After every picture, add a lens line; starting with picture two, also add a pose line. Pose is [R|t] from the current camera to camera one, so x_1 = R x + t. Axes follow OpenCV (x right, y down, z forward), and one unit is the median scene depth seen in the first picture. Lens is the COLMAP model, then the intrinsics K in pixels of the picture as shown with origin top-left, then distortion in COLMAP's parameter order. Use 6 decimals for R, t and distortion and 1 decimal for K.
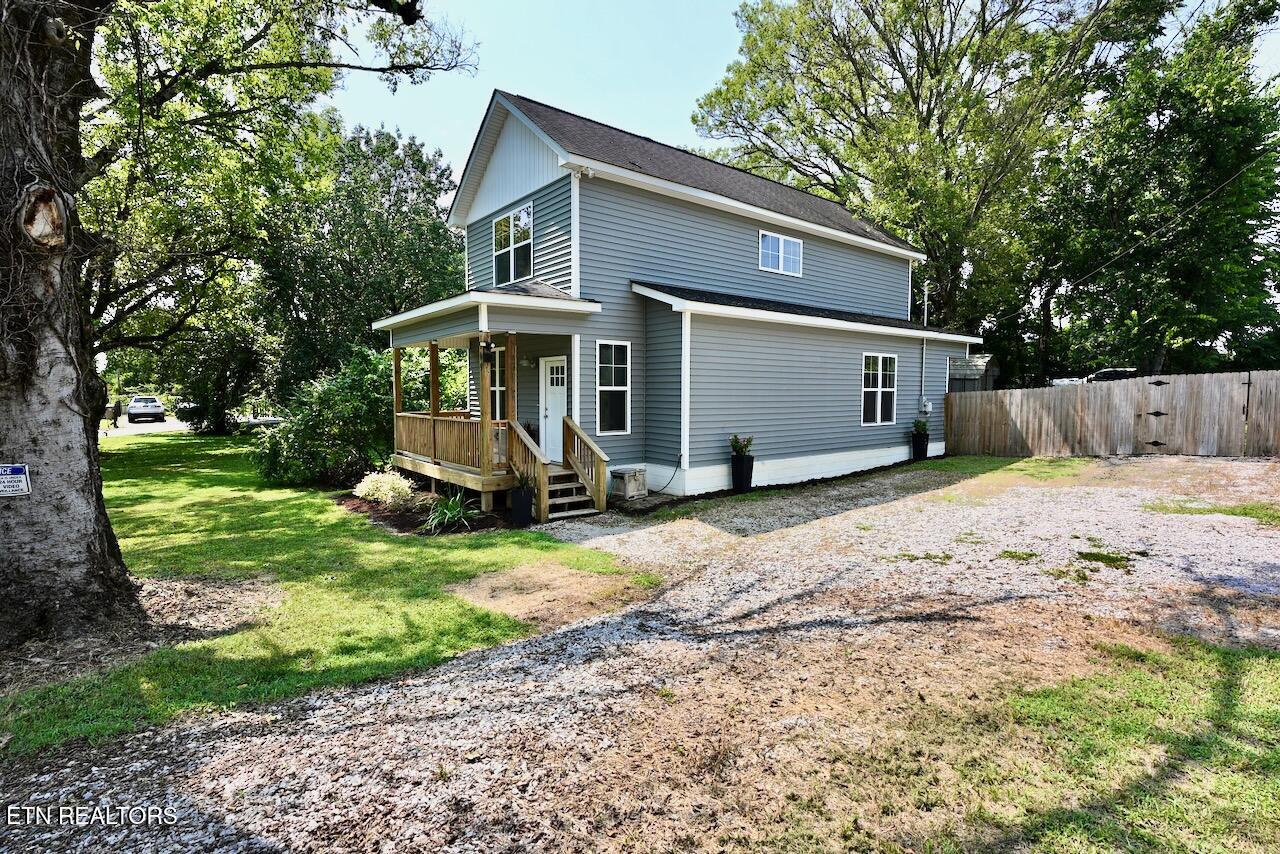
lens RADIAL K [[619.1, 0, 640.0], [0, 619.1, 427.0], [0, 0, 1]] dist [-0.000254, 0.000144]
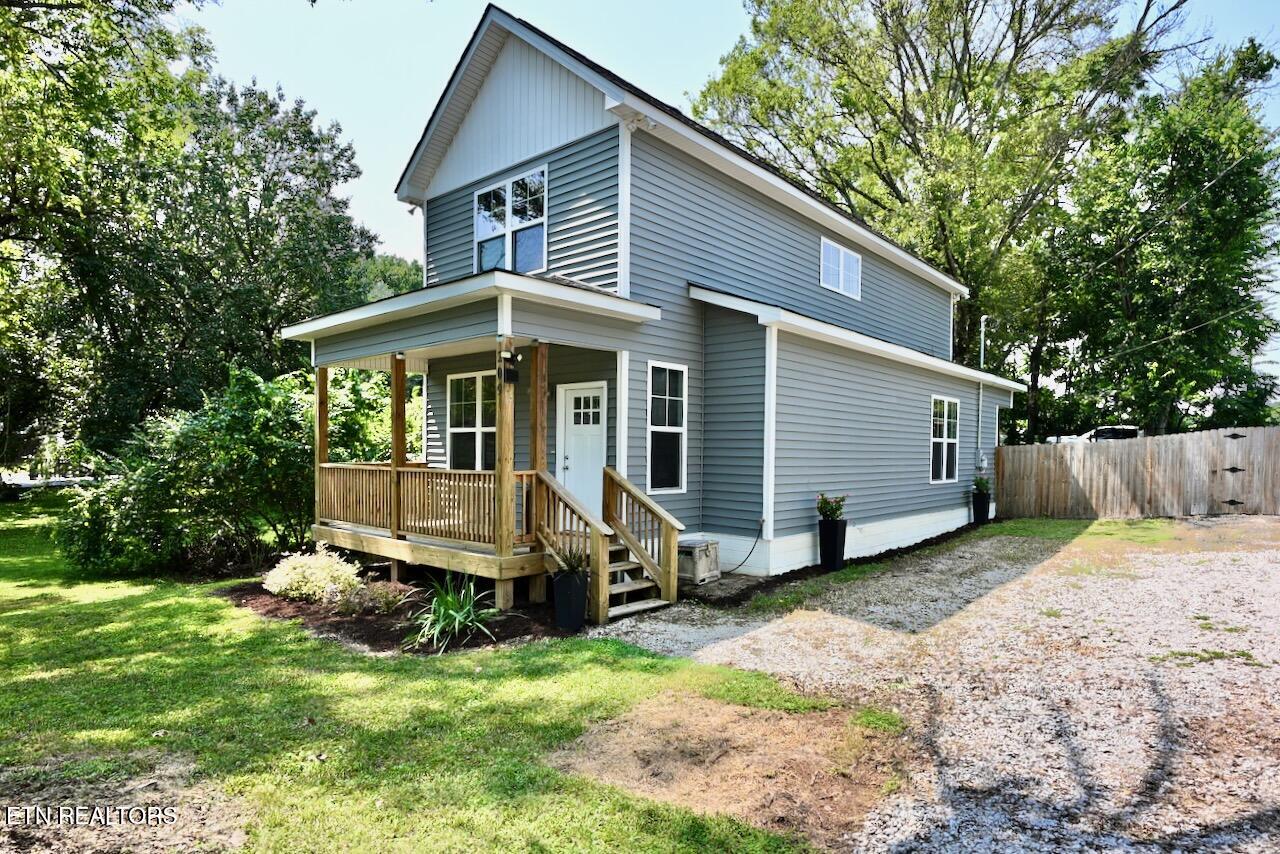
lens RADIAL K [[701.4, 0, 706.9], [0, 701.4, 472.1], [0, 0, 1]] dist [-0.000759, -0.000119]
pose [[0.975651, 0.003273, 0.219302, -0.177074], [0.002855, 0.999614, -0.027619, 0.010272], [-0.219308, 0.027573, 0.975266, 0.195448]]
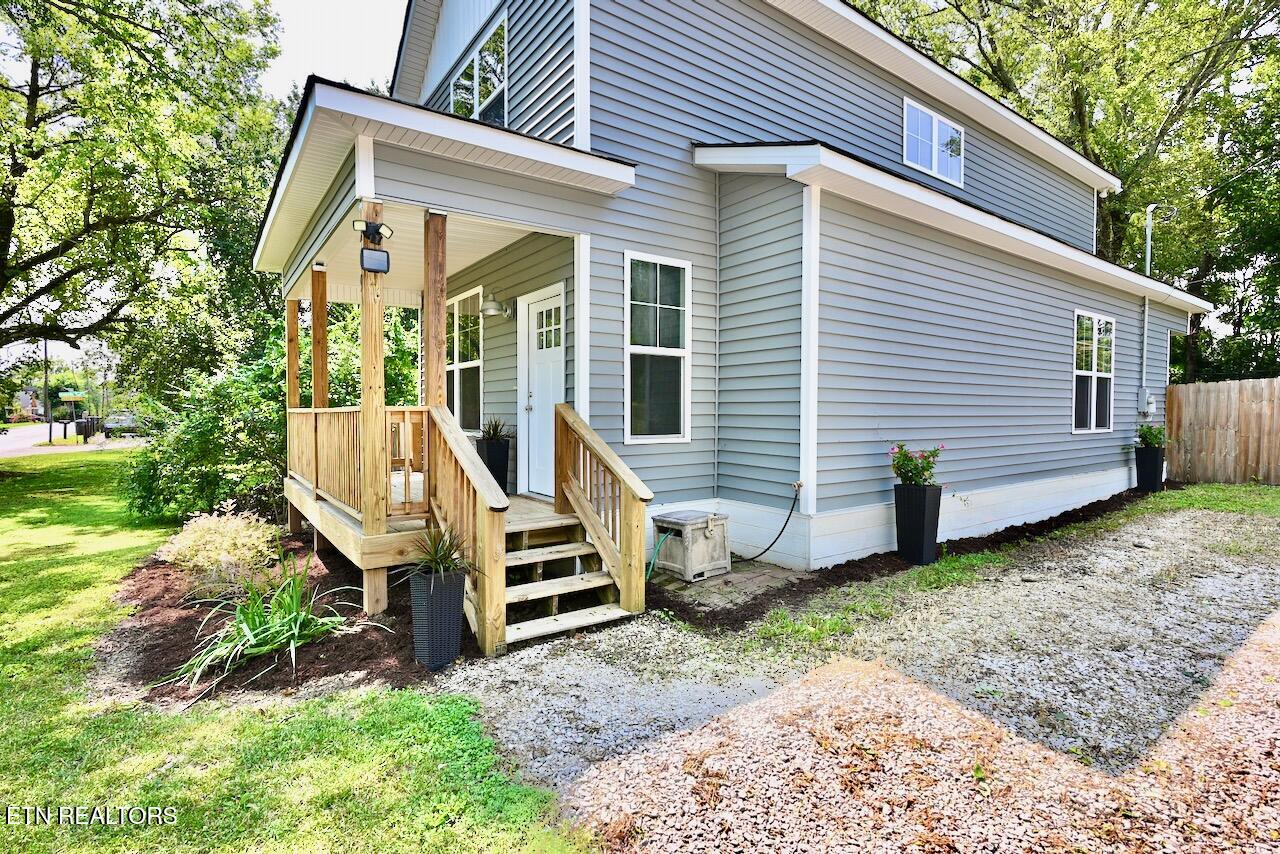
lens RADIAL K [[619.1, 0, 640.0], [0, 619.1, 427.0], [0, 0, 1]] dist [-0.000254, 0.000144]
pose [[0.998810, 0.000955, -0.048758, -0.033337], [-0.002568, 0.999452, -0.033013, 0.016257], [0.048700, 0.033099, 0.998265, 0.499476]]
